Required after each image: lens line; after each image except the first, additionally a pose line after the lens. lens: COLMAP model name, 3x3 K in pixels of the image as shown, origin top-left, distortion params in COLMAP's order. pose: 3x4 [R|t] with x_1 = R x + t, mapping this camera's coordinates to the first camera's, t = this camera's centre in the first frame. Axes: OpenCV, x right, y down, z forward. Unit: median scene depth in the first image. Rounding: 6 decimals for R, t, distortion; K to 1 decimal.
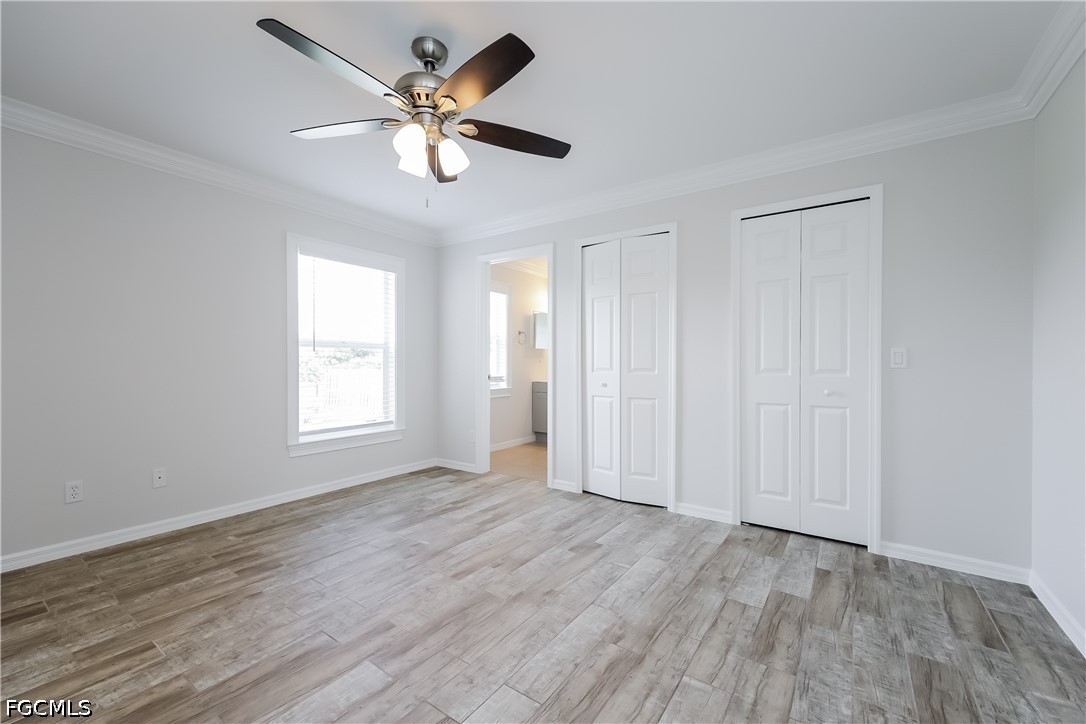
lens RADIAL K [[437.4, 0, 542.6], [0, 437.4, 363.9], [0, 0, 1]] dist [0.001088, -0.000063]
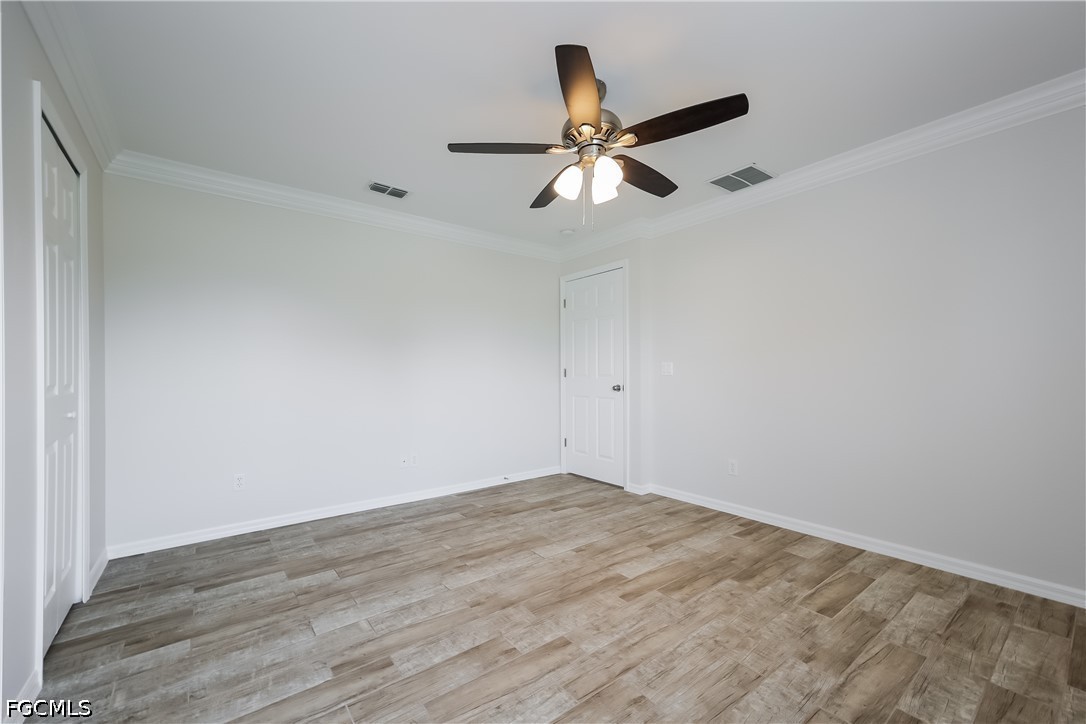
lens RADIAL K [[437.4, 0, 543.9], [0, 437.4, 368.4], [0, 0, 1]] dist [0.001088, -0.000063]
pose [[-0.956992, 0.009235, 0.289968, -0.456111], [0.006809, 0.999933, -0.009372, -0.008201], [-0.290035, -0.006995, -0.956991, 2.046595]]
